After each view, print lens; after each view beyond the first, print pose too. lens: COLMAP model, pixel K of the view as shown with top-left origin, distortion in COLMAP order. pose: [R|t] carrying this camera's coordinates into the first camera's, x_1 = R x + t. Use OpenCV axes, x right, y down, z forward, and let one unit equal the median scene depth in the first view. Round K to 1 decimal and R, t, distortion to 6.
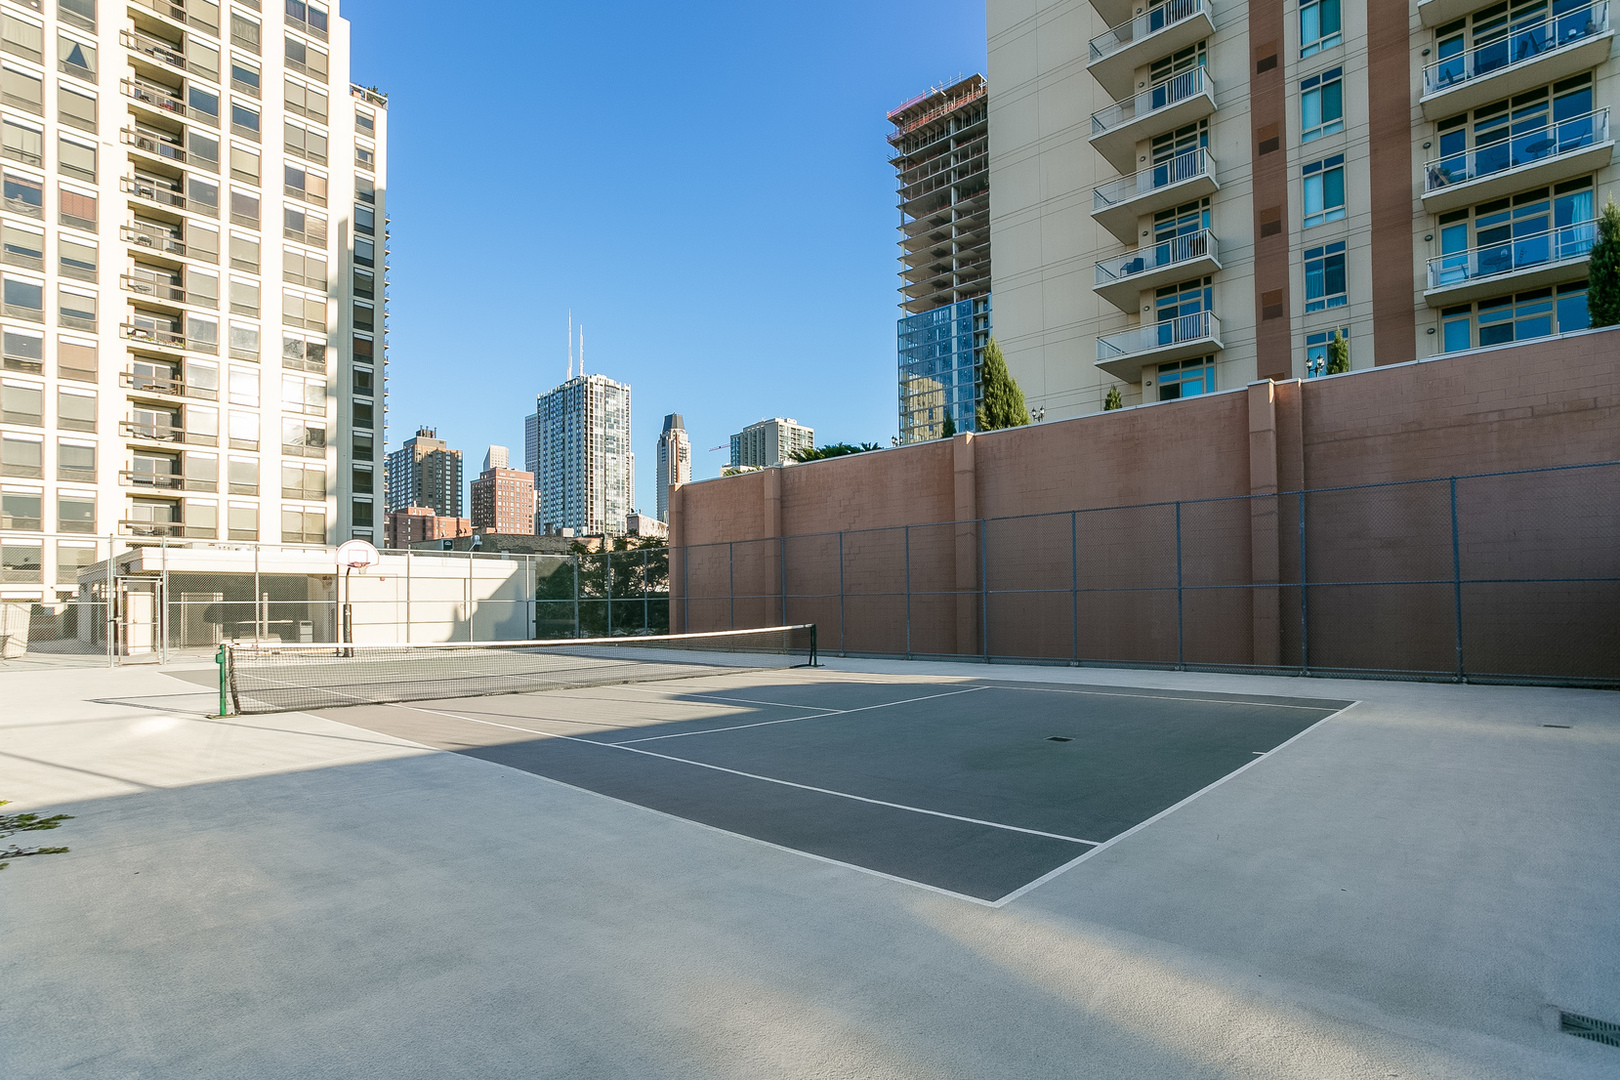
lens RADIAL K [[839.7, 0, 808.6], [0, 839.7, 582.8], [0, 0, 1]] dist [-0.000335, 0.032823]
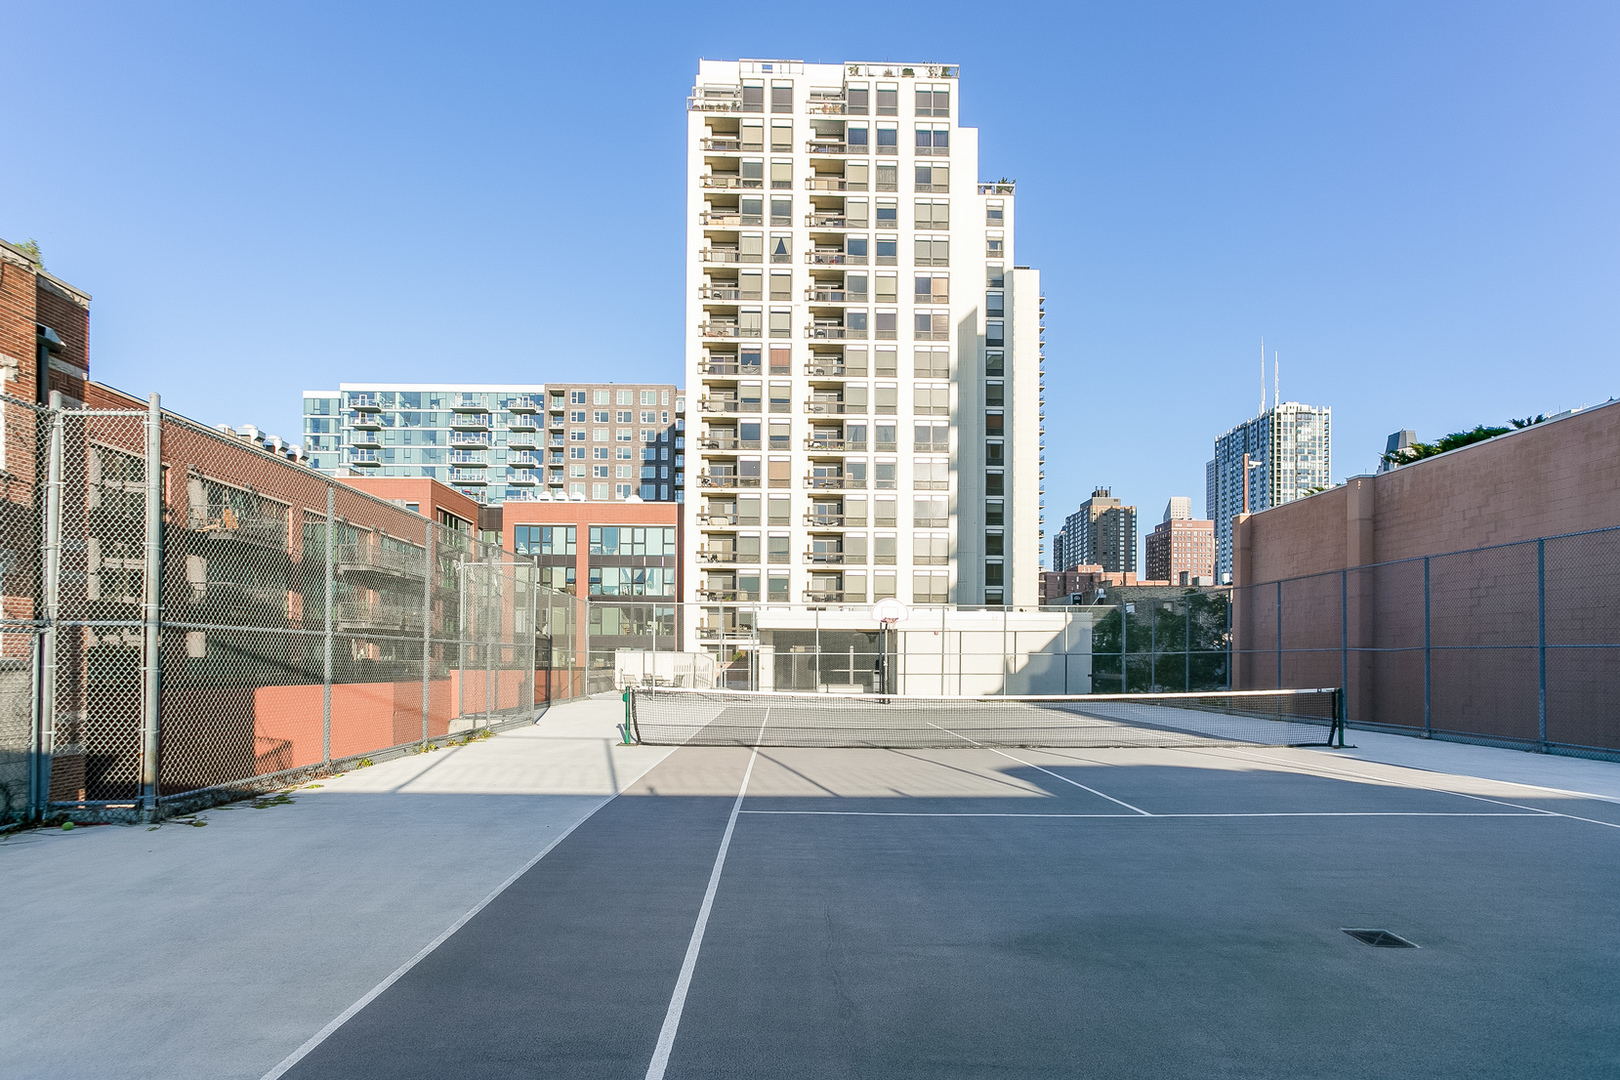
lens RADIAL K [[833.0, 0, 812.6], [0, 833.0, 654.6], [0, 0, 1]] dist [-0.002506, 0.021520]
pose [[0.722677, 0.005806, -0.691161, 0.076738], [0.009326, 0.999792, 0.018150, 0.001596], [0.691123, -0.019562, 0.722473, 0.077020]]
